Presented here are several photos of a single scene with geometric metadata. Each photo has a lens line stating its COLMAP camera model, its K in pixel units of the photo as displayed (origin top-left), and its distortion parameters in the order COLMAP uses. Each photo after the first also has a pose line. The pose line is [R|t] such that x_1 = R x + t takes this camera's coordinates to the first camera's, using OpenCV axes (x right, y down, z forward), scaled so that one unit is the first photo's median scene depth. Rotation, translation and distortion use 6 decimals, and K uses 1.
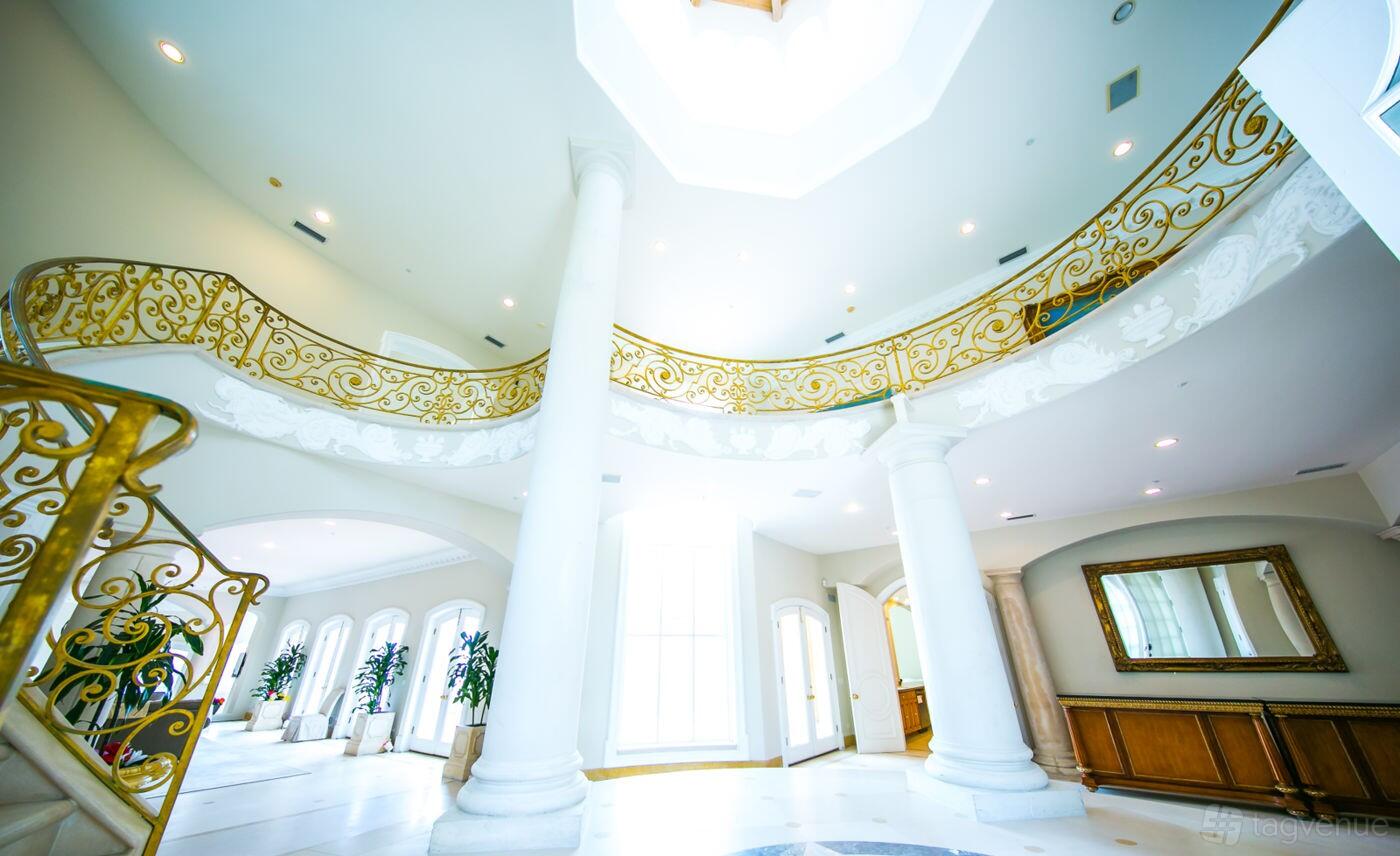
lens RADIAL K [[443.6, 0, 698.4], [0, 443.6, 473.1], [0, 0, 1]] dist [-0.006298, -0.000671]
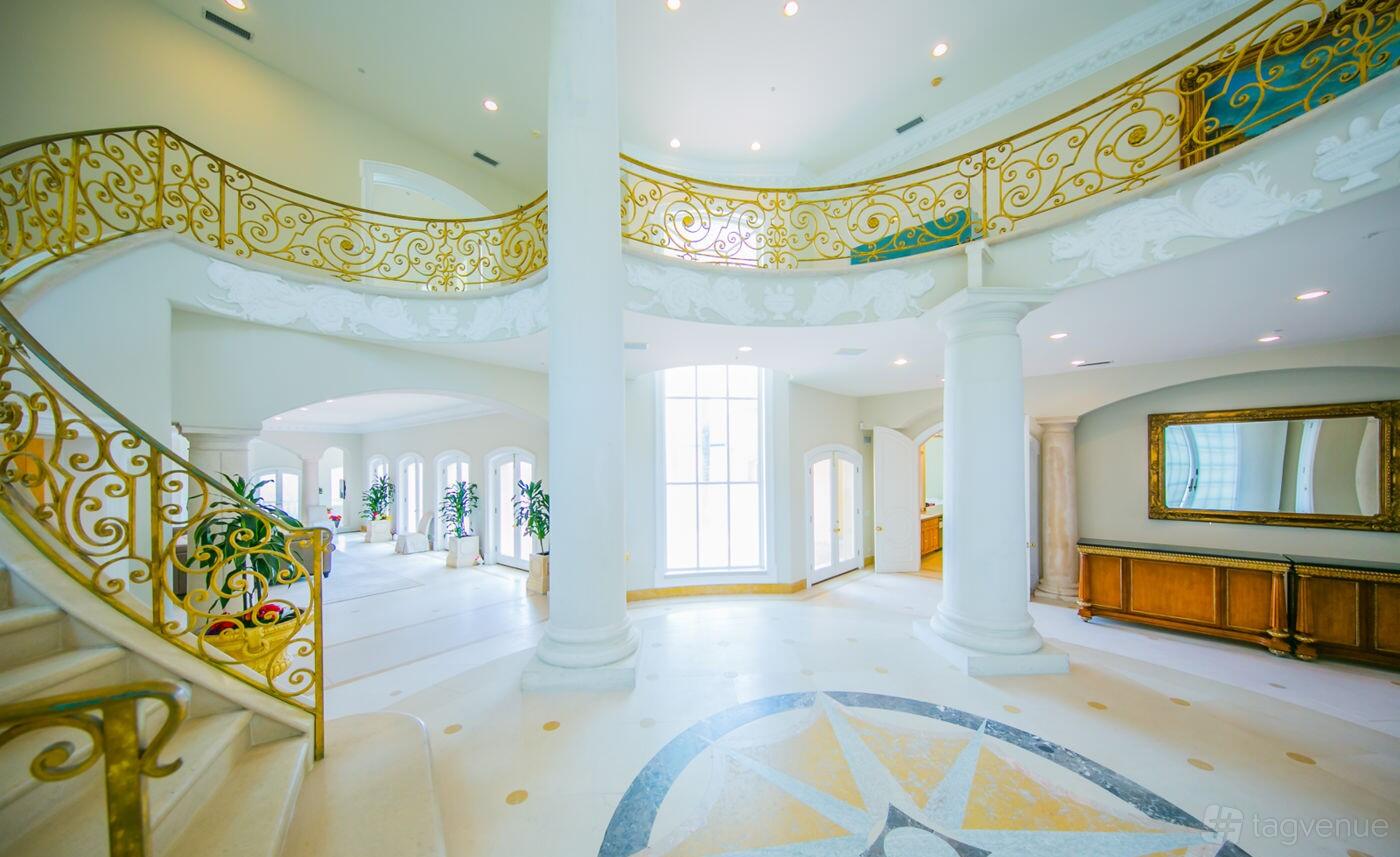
lens RADIAL K [[443.6, 0, 698.0], [0, 443.6, 473.3], [0, 0, 1]] dist [-0.006298, -0.000671]
pose [[0.996070, -0.004593, -0.088446, 0.014155], [0.039749, 0.915610, 0.400097, -0.112446], [0.079145, -0.402040, 0.912195, 0.048480]]
